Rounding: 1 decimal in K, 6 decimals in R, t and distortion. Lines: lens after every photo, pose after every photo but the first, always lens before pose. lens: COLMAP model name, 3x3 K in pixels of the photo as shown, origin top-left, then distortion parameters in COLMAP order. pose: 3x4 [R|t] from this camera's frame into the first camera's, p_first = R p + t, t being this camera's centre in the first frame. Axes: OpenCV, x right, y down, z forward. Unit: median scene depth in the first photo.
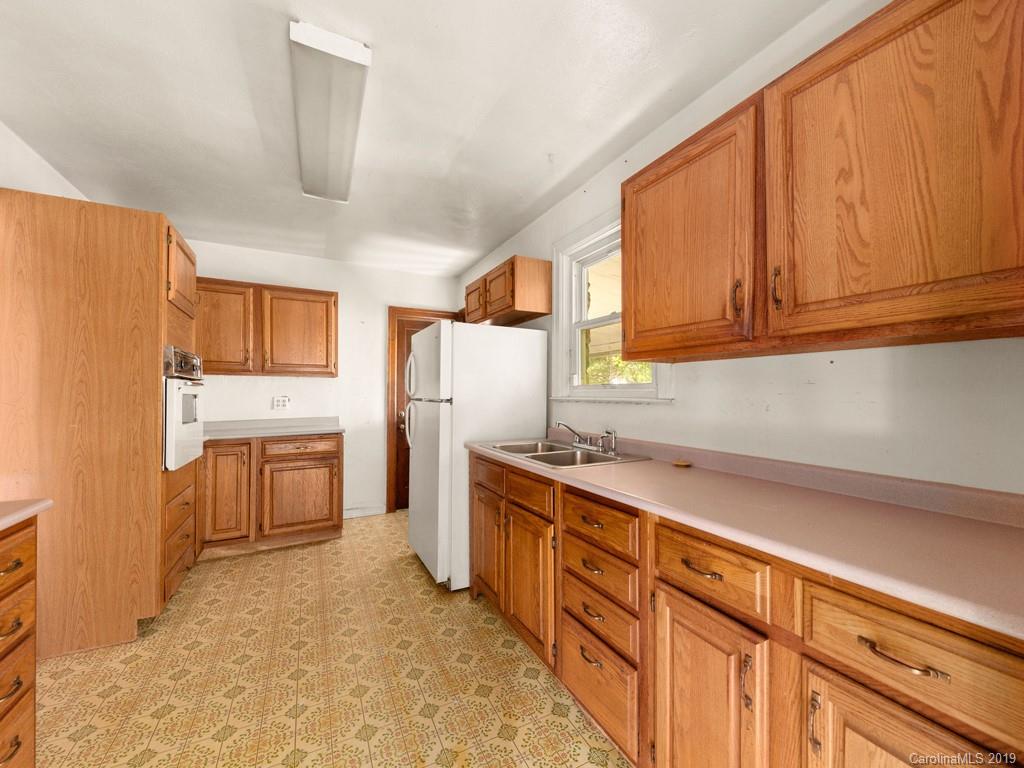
lens RADIAL K [[397.2, 0, 513.7], [0, 397.2, 390.9], [0, 0, 1]] dist [0.000404, 0.000026]
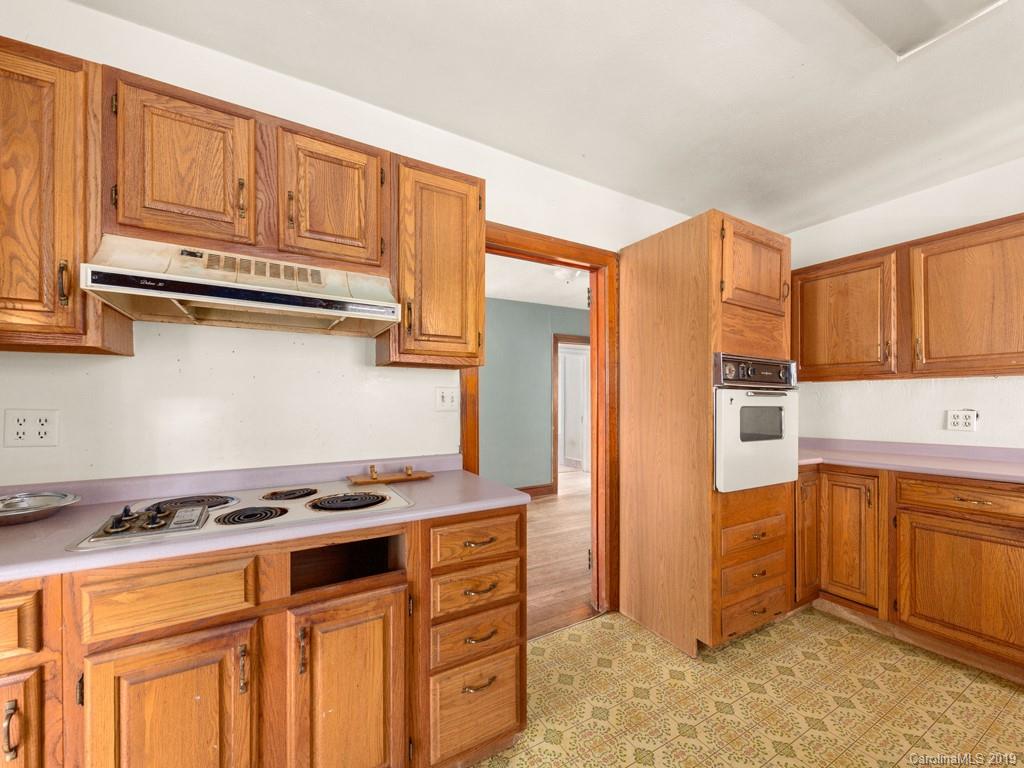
lens RADIAL K [[411.0, 0, 512.3], [0, 411.0, 398.5], [0, 0, 1]] dist [0.000305, -0.002620]
pose [[0.048125, -0.006814, -0.998818, 0.024339], [0.006762, 0.999956, -0.006496, -0.004626], [0.998818, -0.006442, 0.048169, 0.326769]]
